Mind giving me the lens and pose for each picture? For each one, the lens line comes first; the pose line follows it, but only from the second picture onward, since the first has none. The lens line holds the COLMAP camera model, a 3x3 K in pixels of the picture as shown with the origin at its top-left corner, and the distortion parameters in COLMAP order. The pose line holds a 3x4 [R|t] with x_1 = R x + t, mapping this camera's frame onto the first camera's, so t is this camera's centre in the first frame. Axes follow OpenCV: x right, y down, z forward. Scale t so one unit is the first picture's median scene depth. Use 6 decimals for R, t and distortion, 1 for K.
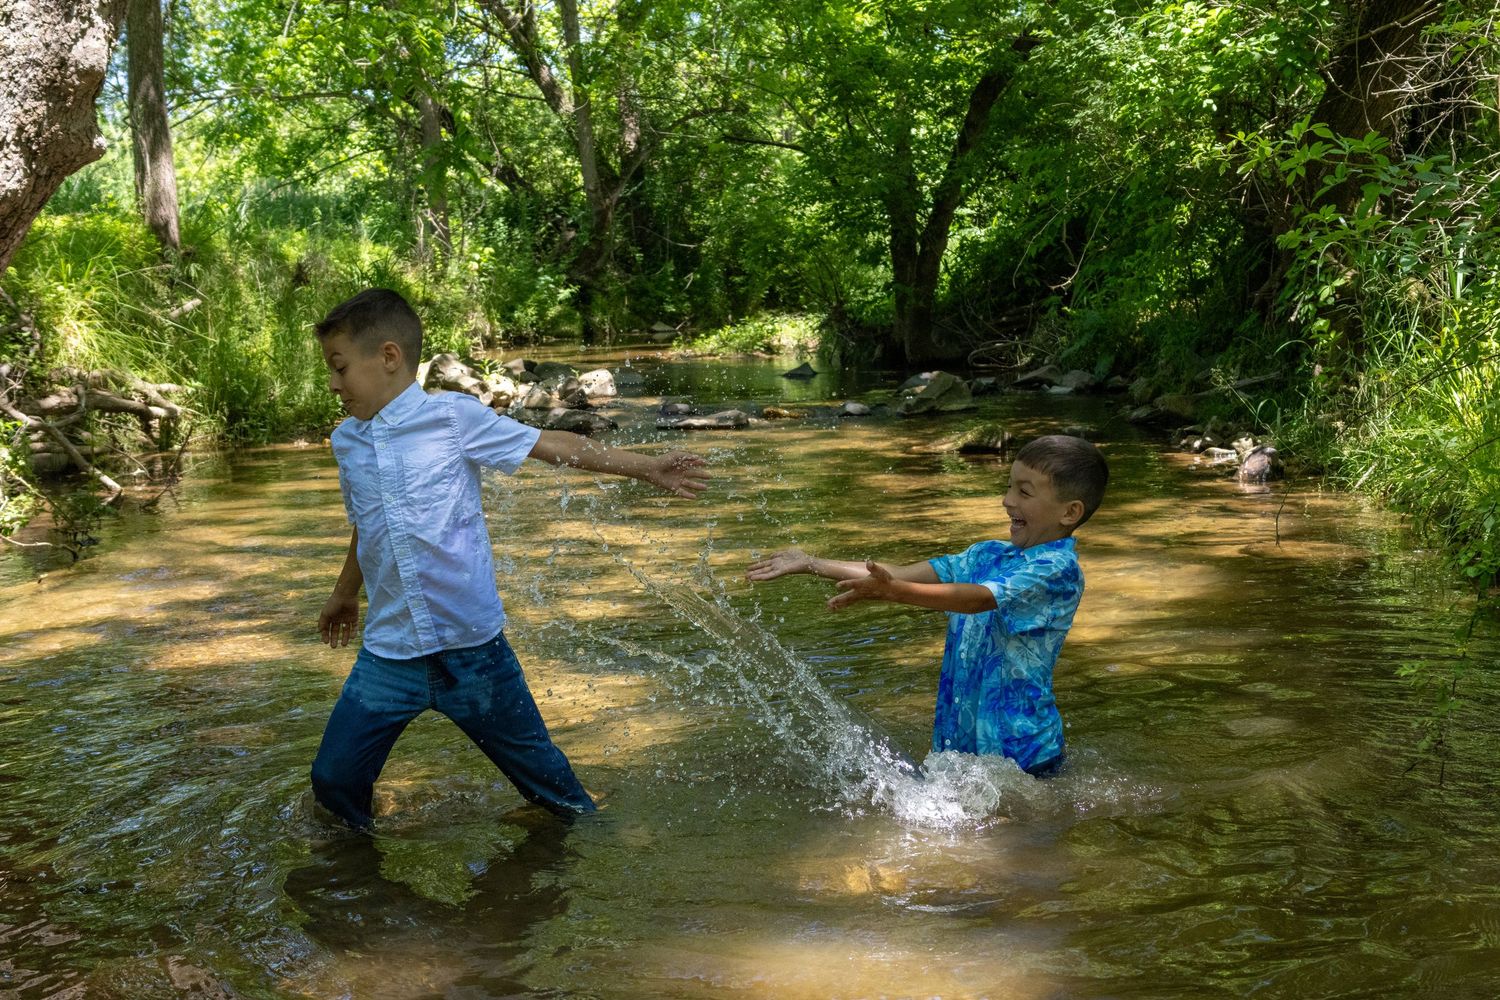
lens RADIAL K [[1958.0, 0, 750.0], [0, 1958.0, 500.0], [0, 0, 1]] dist [-0.041499, 0.035672]
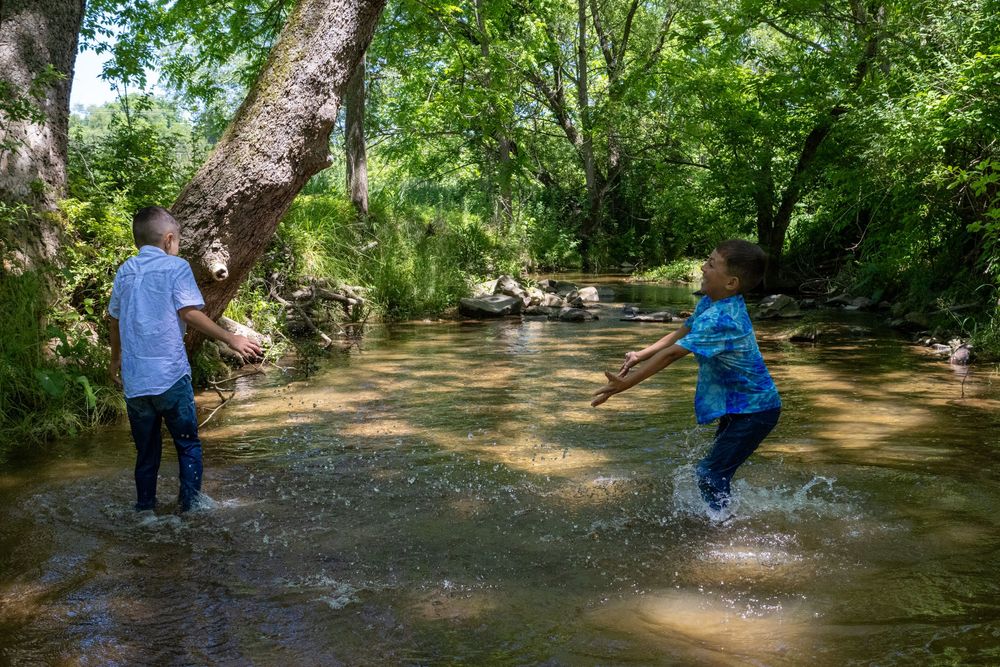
lens RADIAL K [[1279.3, 0, 500.0], [0, 1279.3, 333.5], [0, 0, 1]] dist [-0.149114, 0.014198]
pose [[0.984554, 0.039570, -0.170550, 0.043201], [-0.045481, 0.998488, -0.030890, 0.016283], [0.169070, 0.038170, 0.984865, -0.170057]]
